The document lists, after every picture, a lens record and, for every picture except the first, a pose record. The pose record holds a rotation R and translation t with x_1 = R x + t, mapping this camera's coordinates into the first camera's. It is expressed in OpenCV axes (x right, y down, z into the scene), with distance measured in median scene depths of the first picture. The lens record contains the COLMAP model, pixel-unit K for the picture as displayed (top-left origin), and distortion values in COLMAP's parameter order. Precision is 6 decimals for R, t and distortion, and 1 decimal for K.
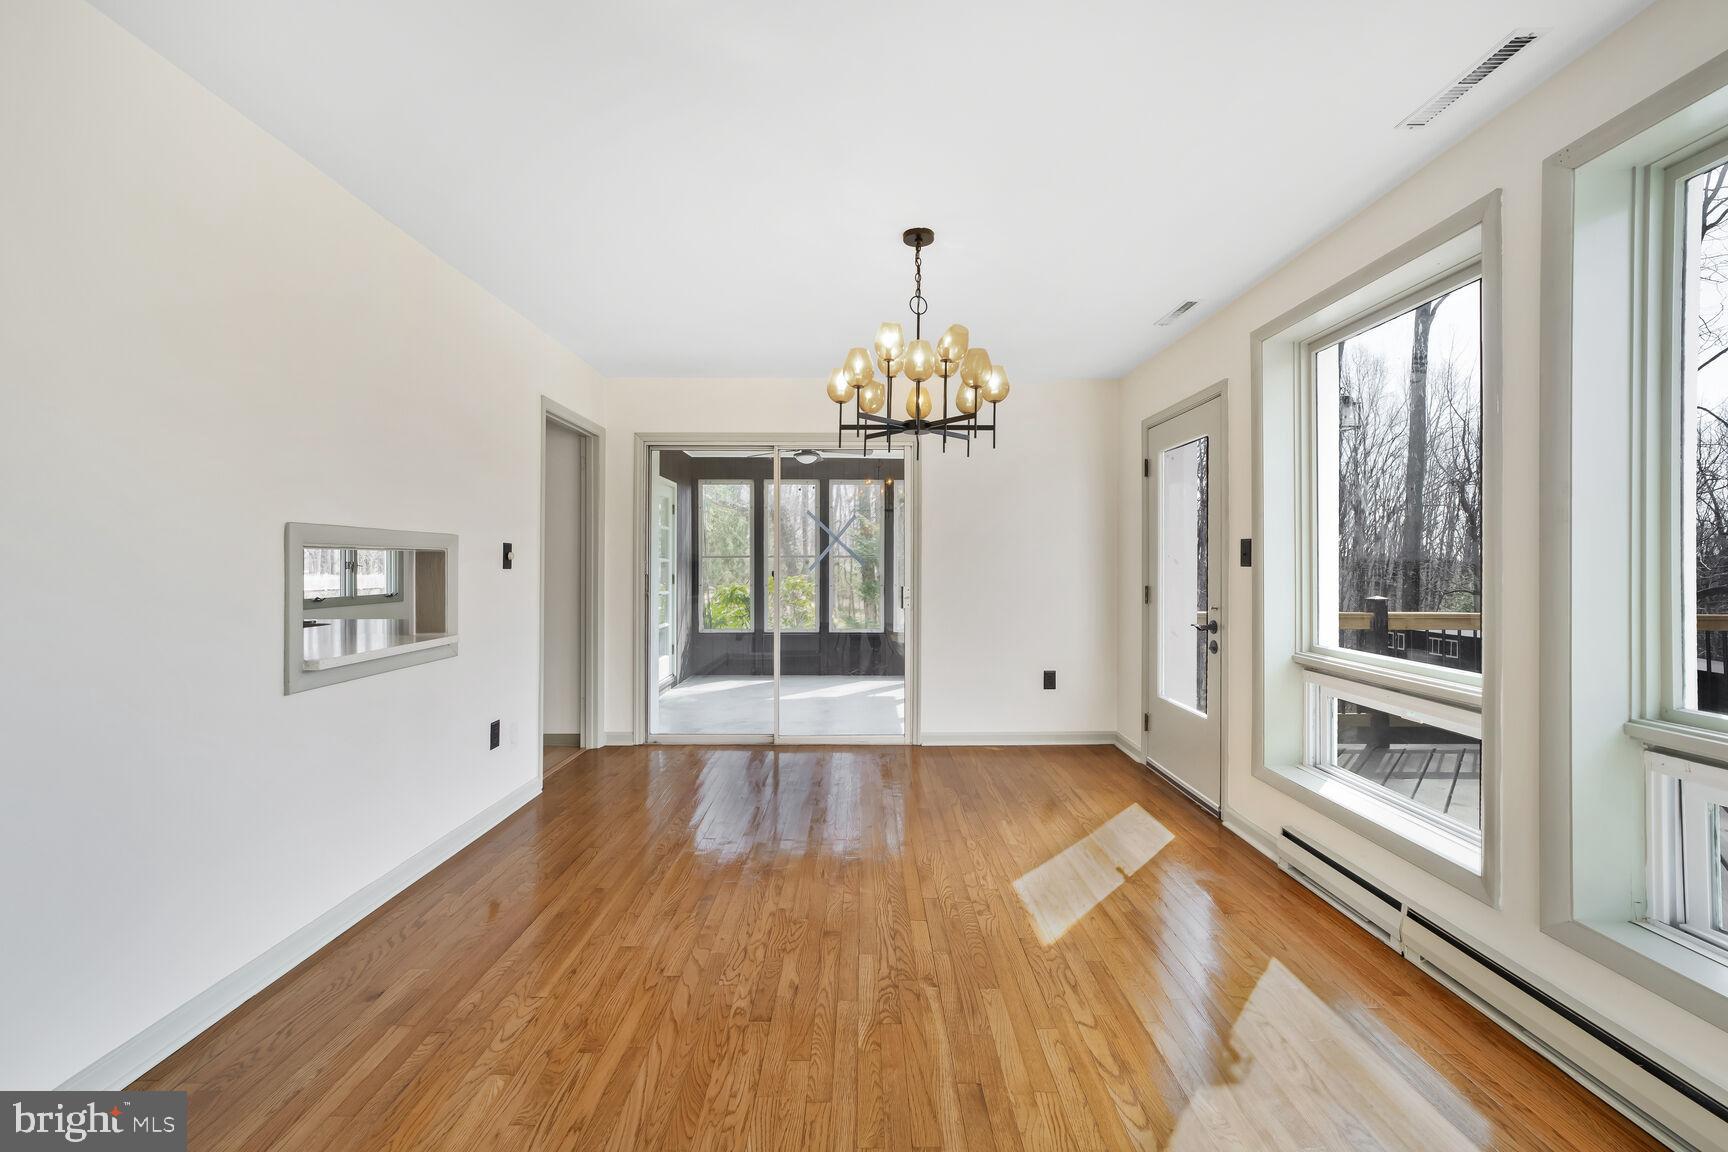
lens RADIAL K [[678.4, 0, 869.4], [0, 678.4, 569.4], [0, 0, 1]] dist [-0.001278, 0.009768]
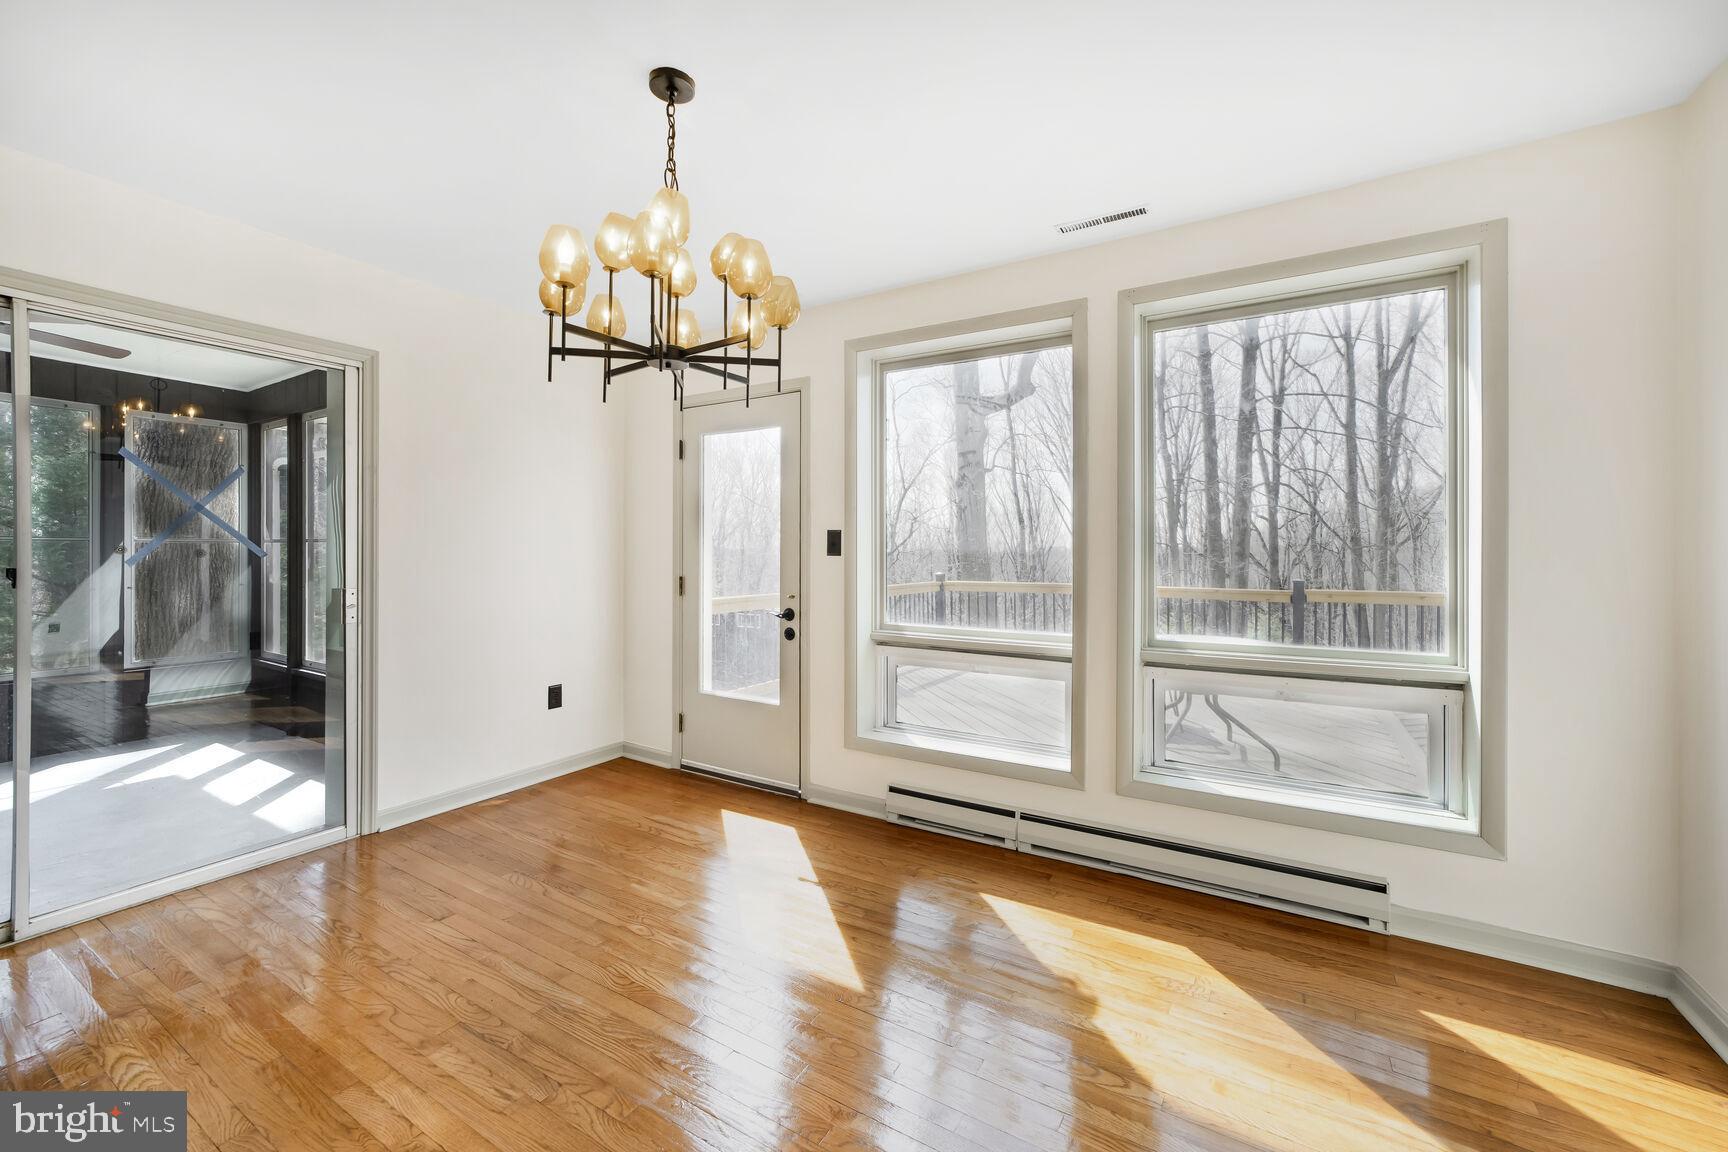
lens RADIAL K [[691.2, 0, 866.9], [0, 691.2, 555.9], [0, 0, 1]] dist [-0.002262, 0.000118]
pose [[0.526963, -0.004068, 0.849878, -0.424944], [0.005722, 0.999983, 0.001239, -0.006085], [-0.849869, 0.004210, 0.526977, 0.454039]]
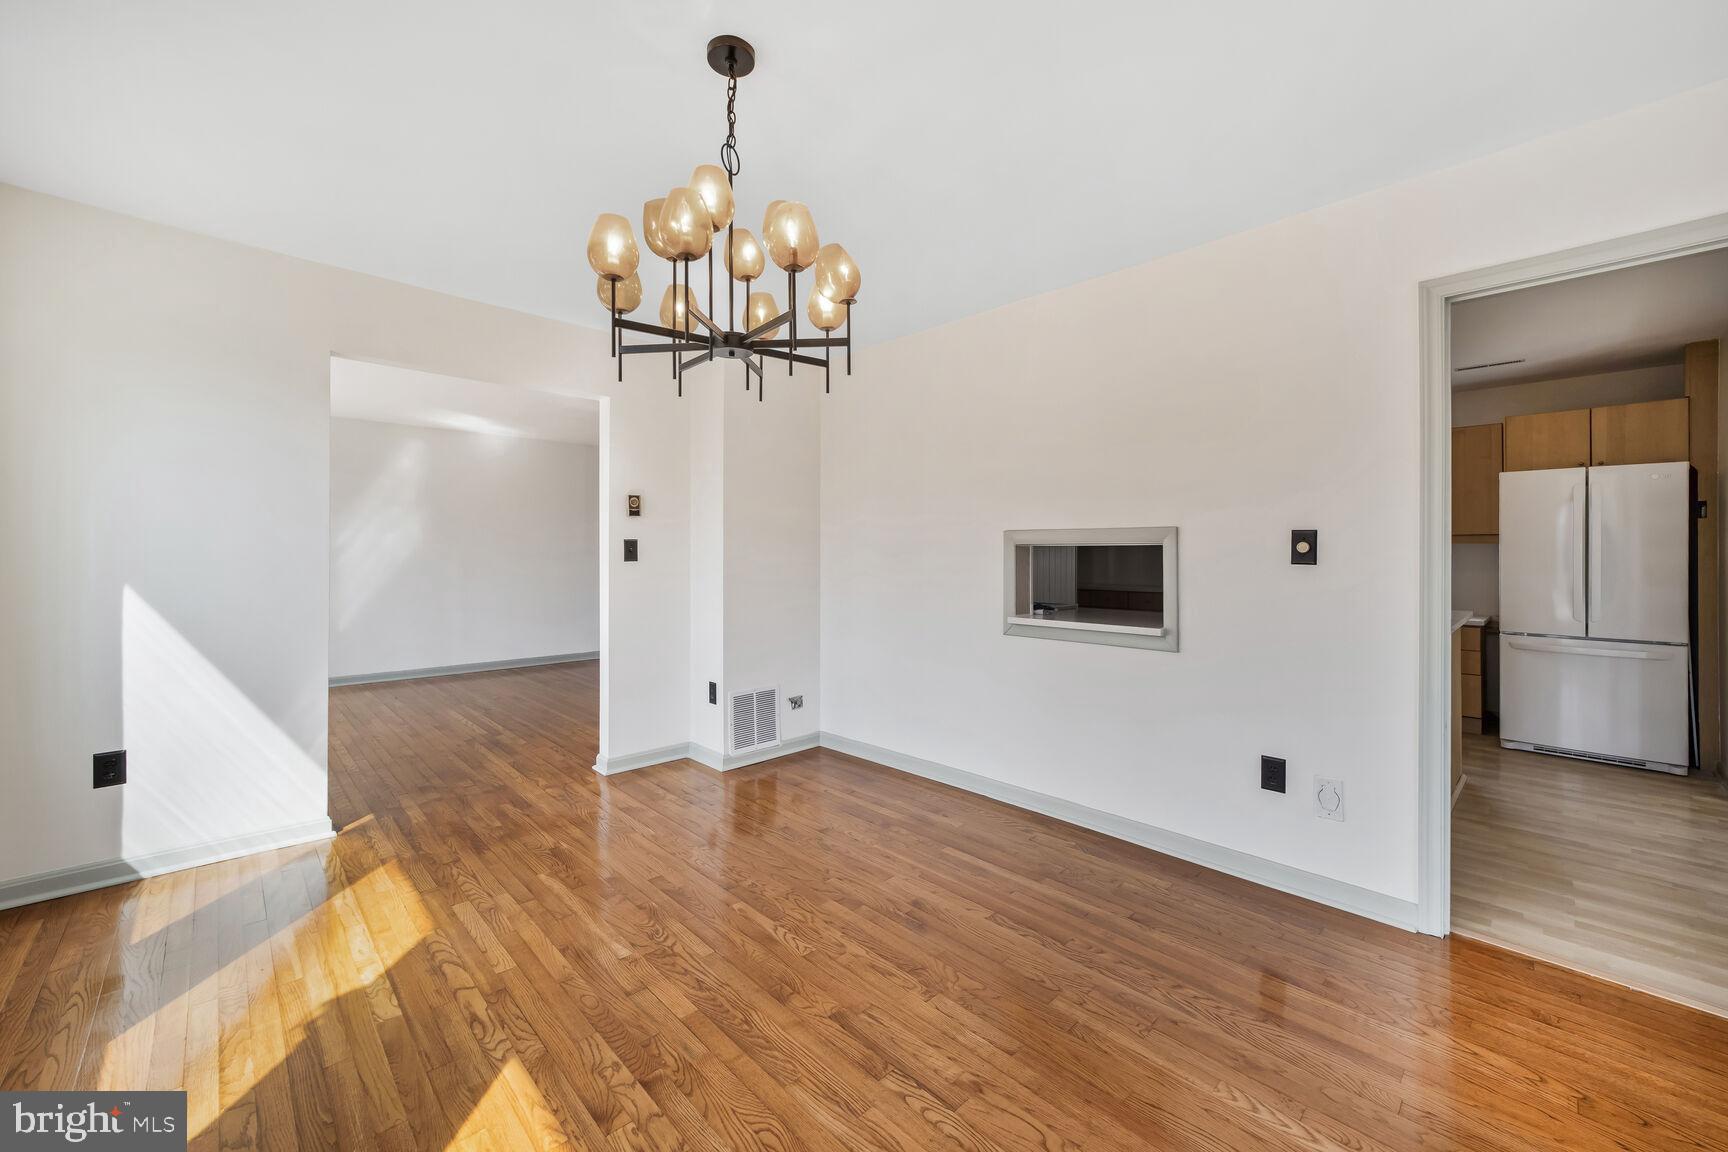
lens RADIAL K [[691.2, 0, 866.9], [0, 691.2, 555.9], [0, 0, 1]] dist [-0.002262, 0.000118]
pose [[-0.730939, -0.003826, -0.682432, 0.427097], [-0.011297, 0.999915, 0.006494, -0.012462], [0.682349, 0.012456, -0.730920, 1.573748]]
